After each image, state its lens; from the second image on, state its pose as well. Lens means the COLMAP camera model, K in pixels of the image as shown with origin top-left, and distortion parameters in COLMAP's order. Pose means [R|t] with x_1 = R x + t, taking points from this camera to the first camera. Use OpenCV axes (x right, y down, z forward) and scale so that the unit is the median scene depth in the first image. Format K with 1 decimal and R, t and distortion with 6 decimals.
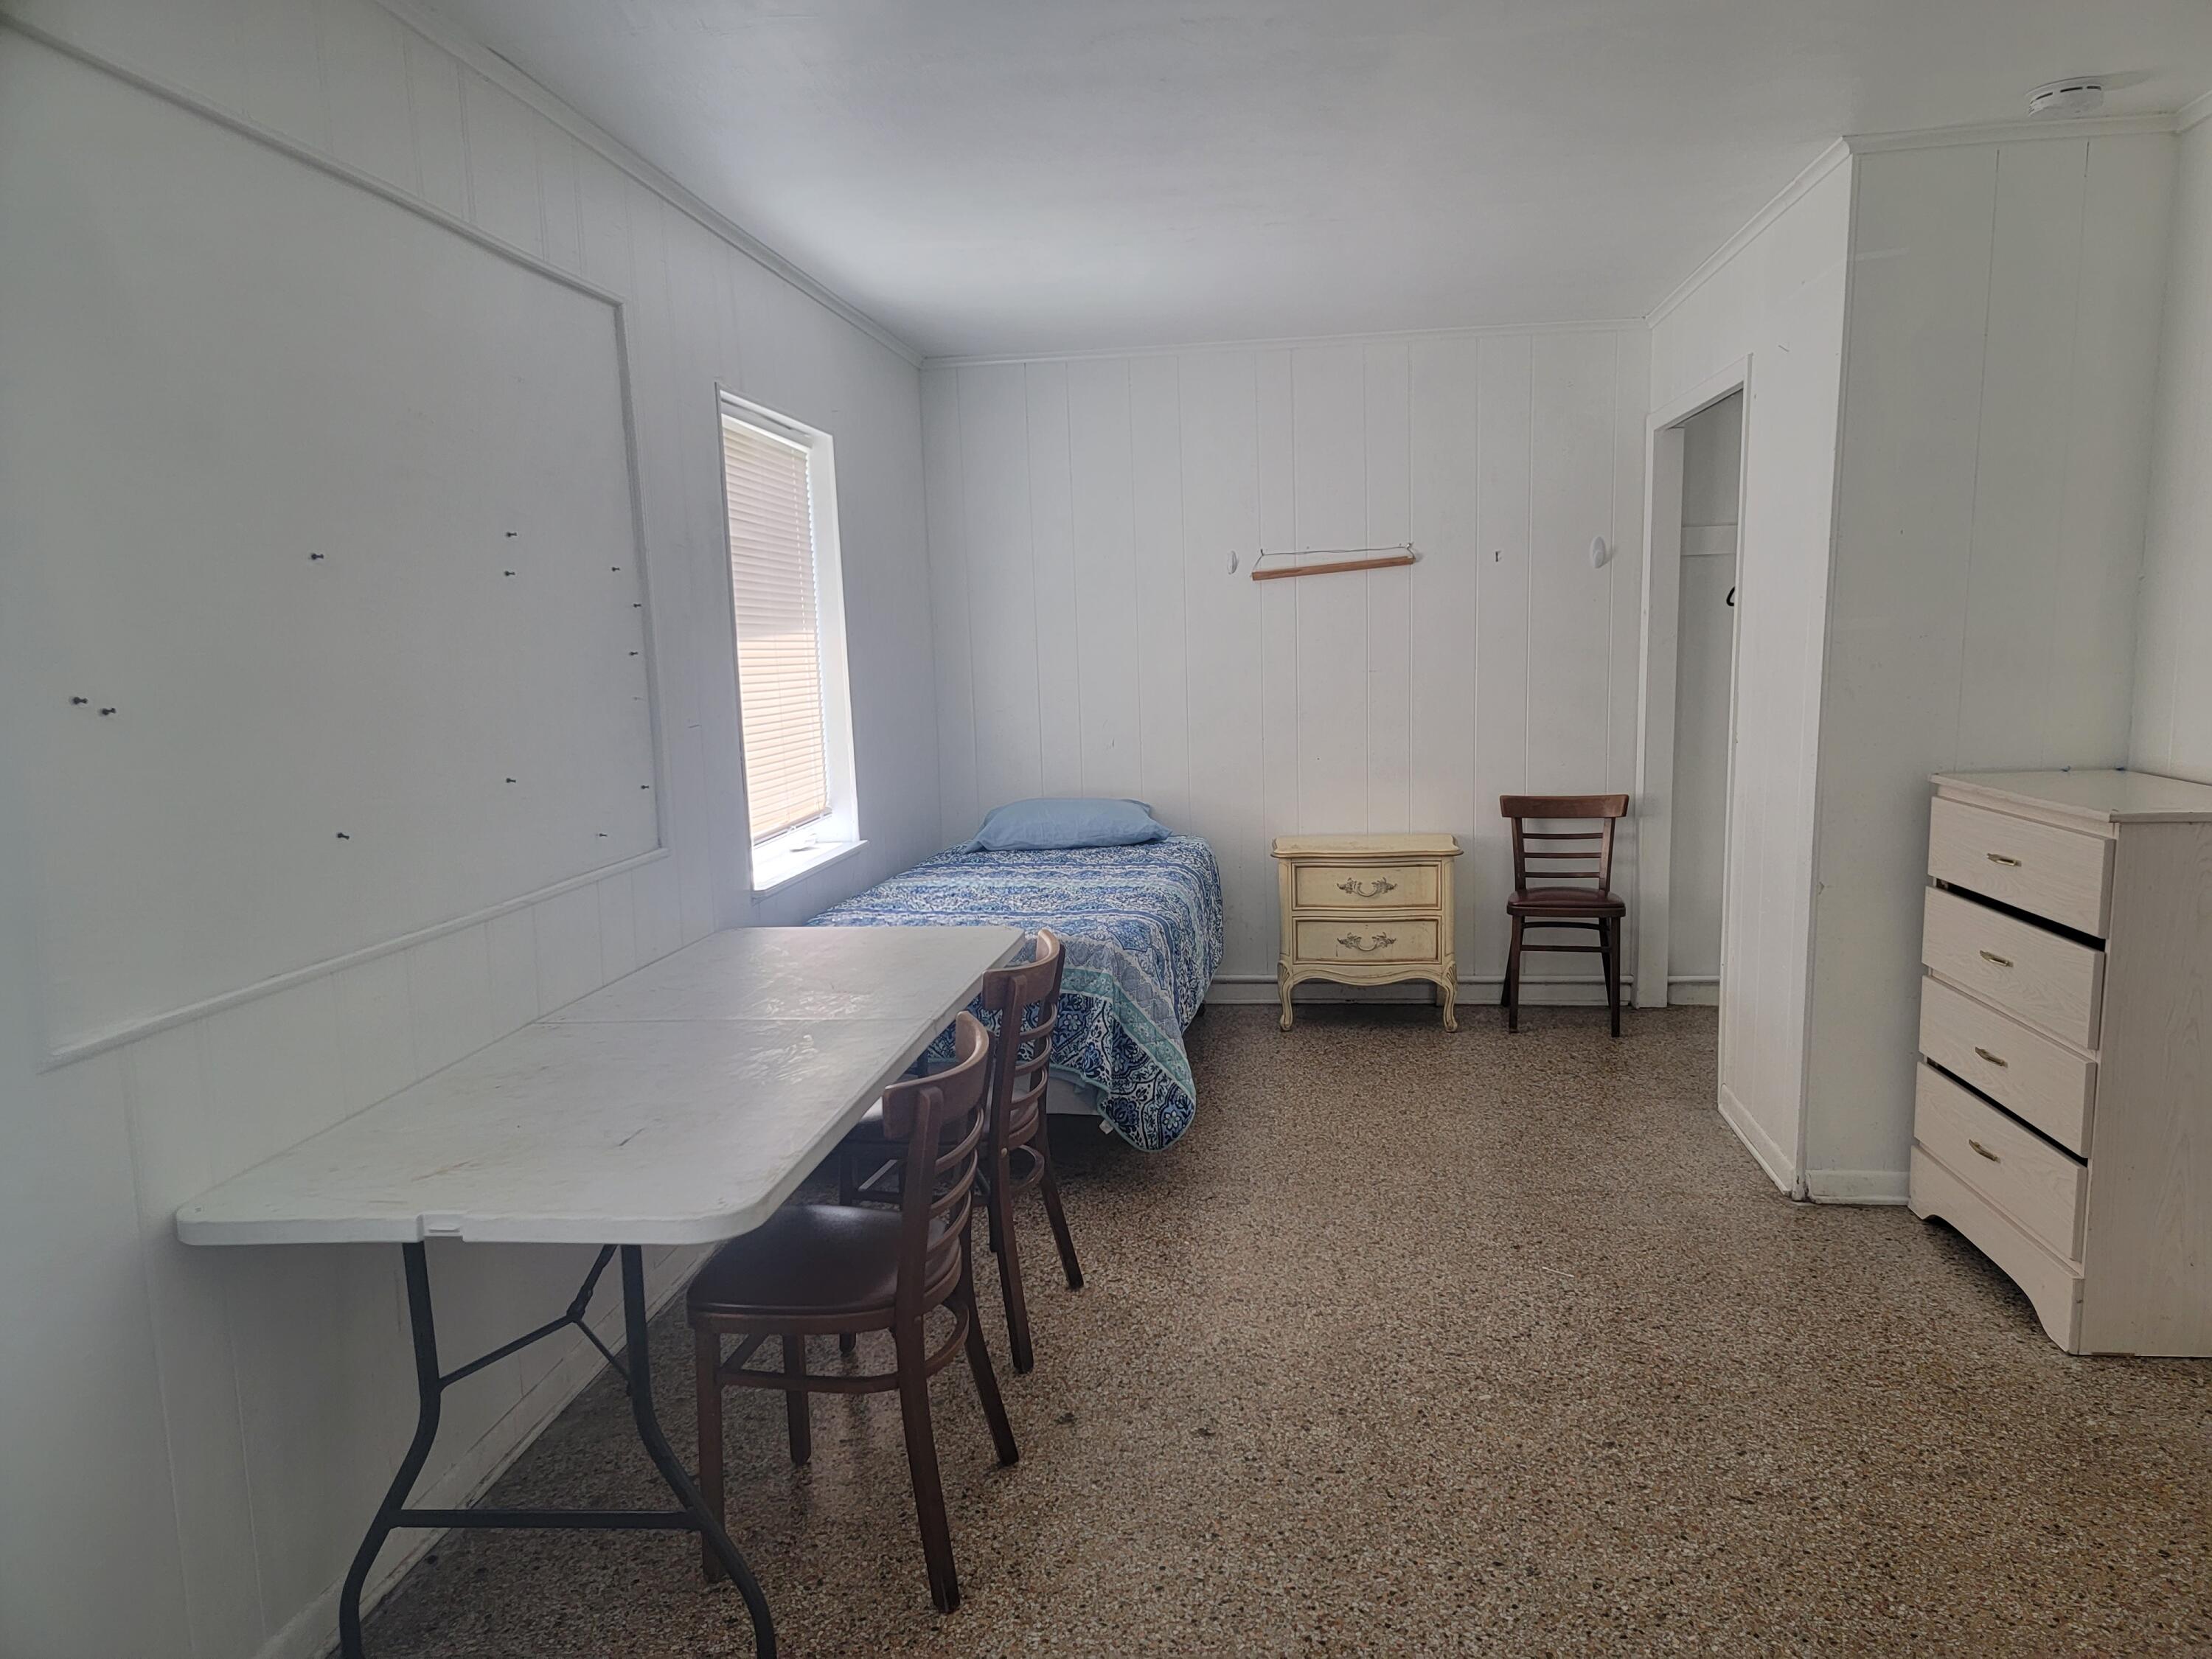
lens RADIAL K [[1530.2, 0, 1113.3], [0, 1530.2, 832.0], [0, 0, 1]] dist [0.089905, -0.071800]
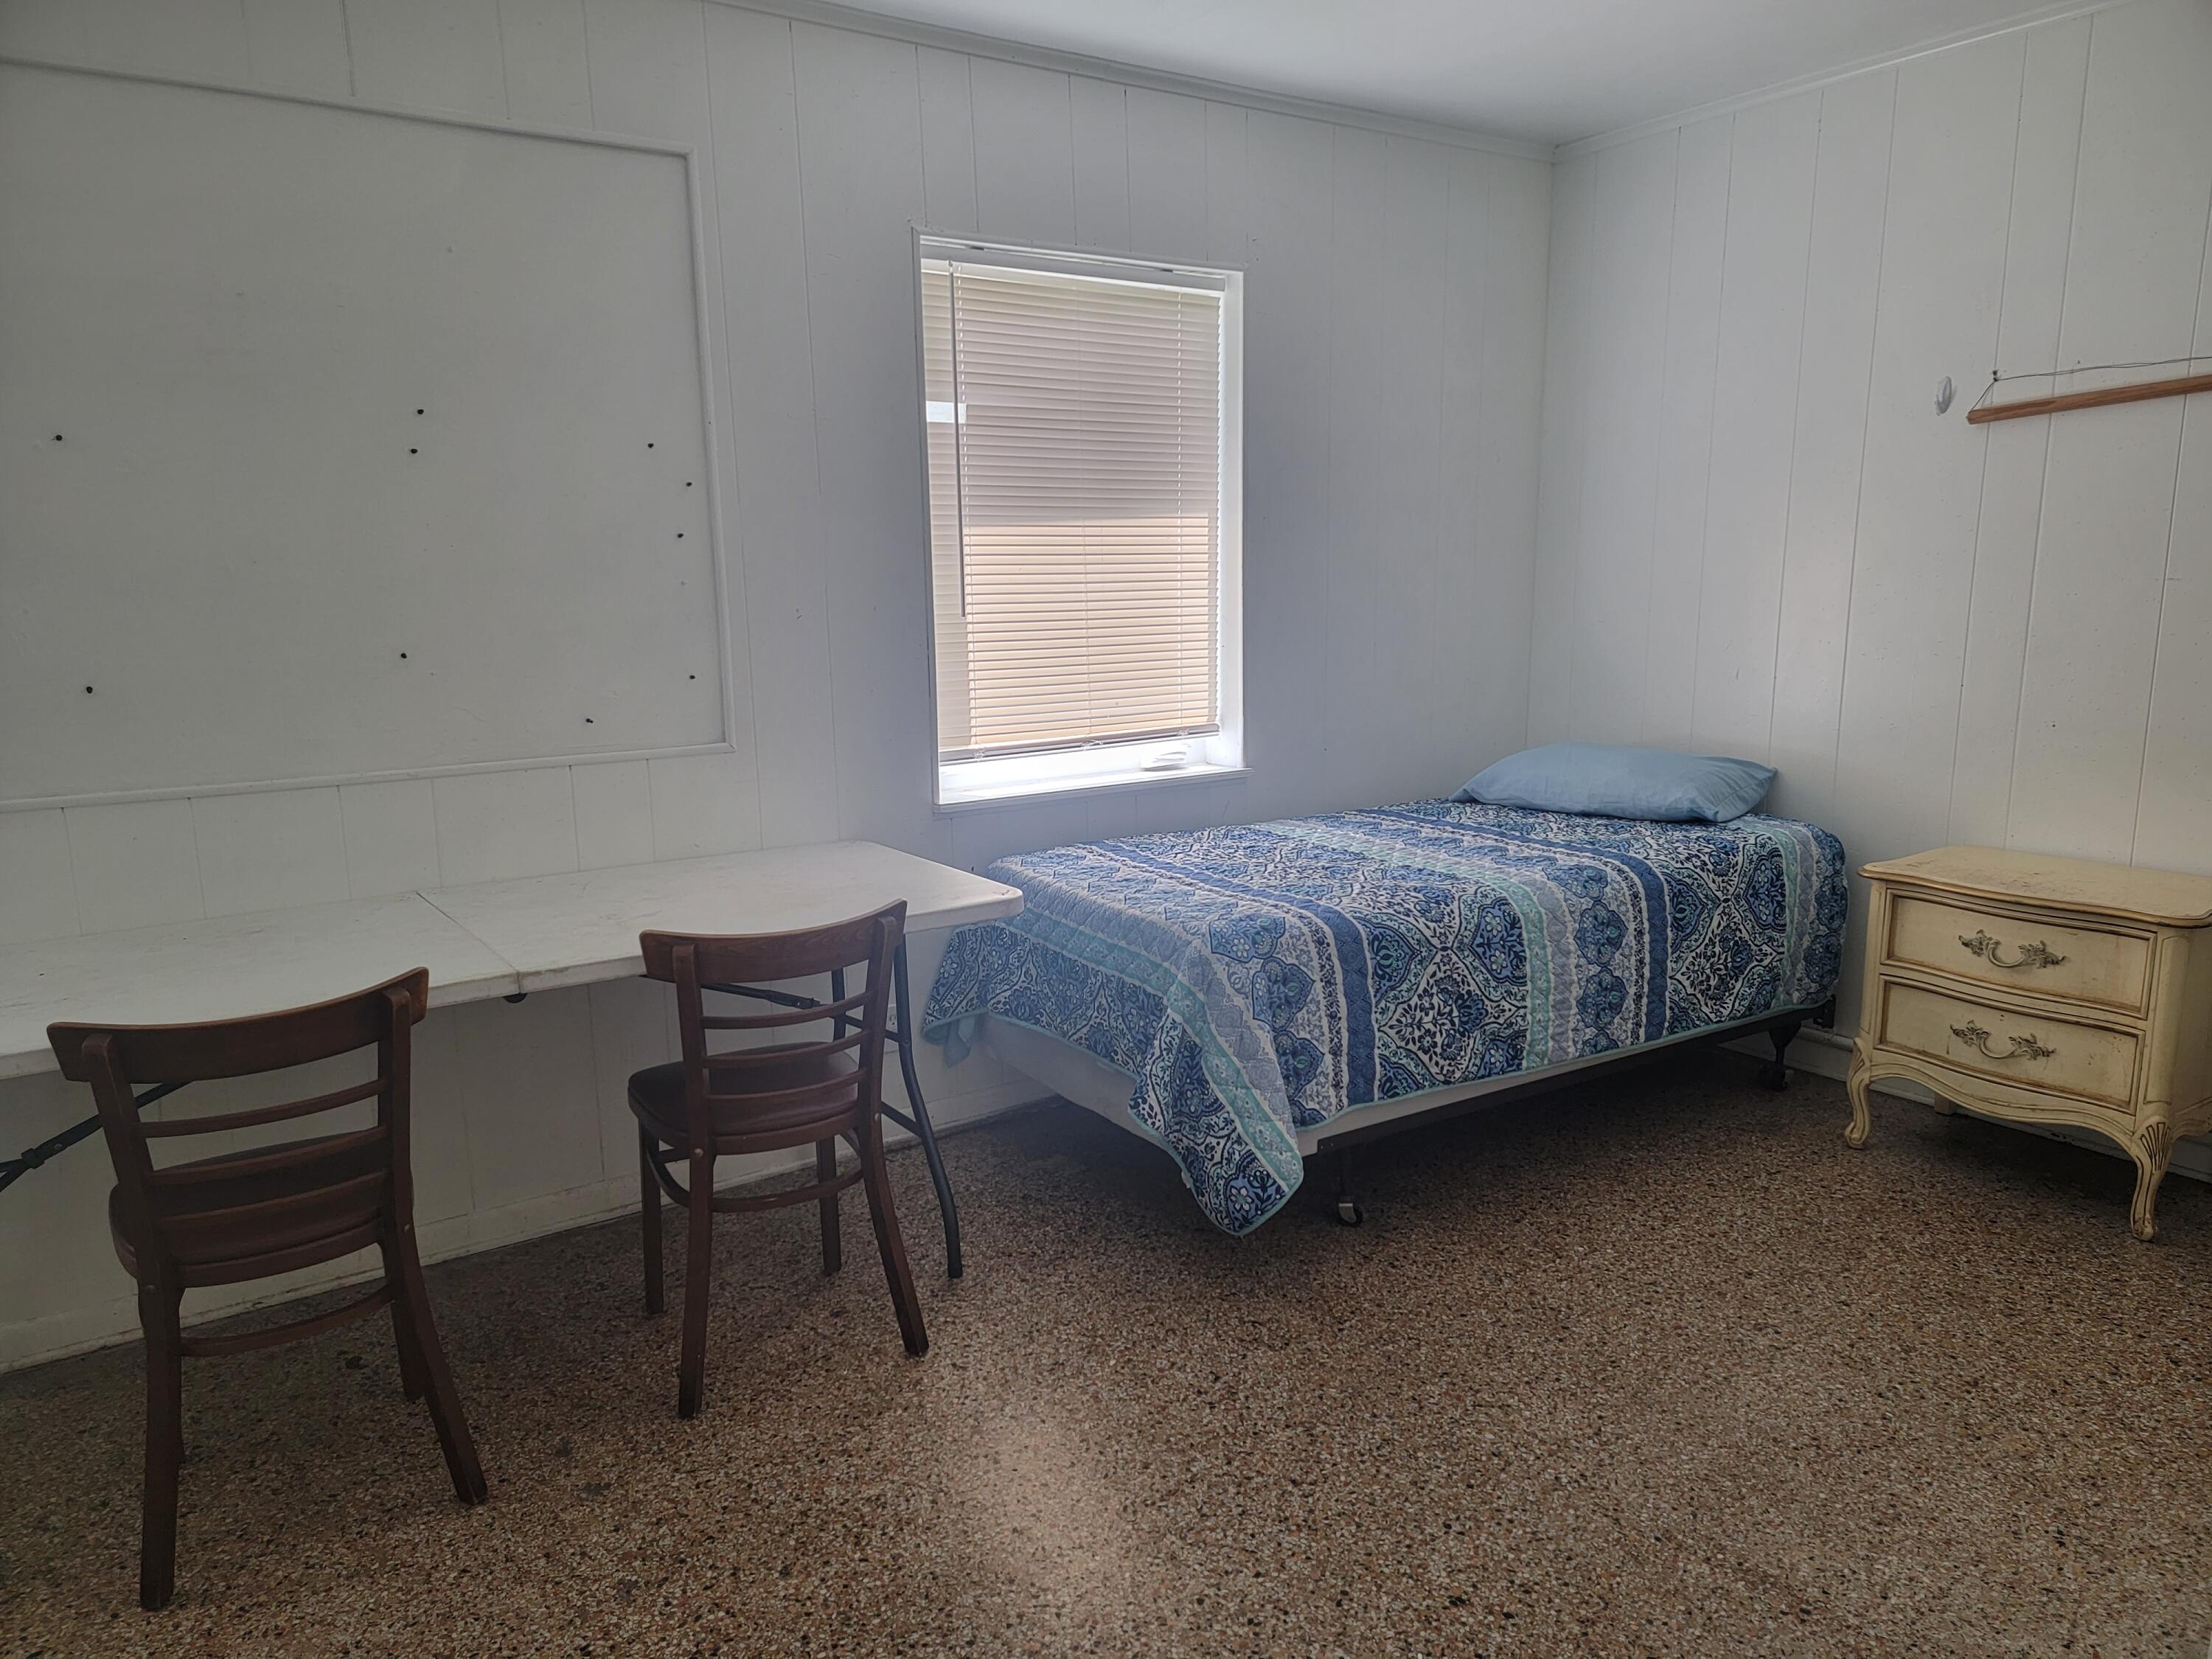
lens RADIAL K [[1530.2, 0, 1107.3], [0, 1530.2, 838.3], [0, 0, 1]] dist [0.089905, -0.071800]
pose [[0.660727, 0.152058, -0.735064, 0.370485], [-0.097919, 0.988359, 0.116439, -0.042454], [0.744212, -0.004958, 0.667925, 0.348753]]
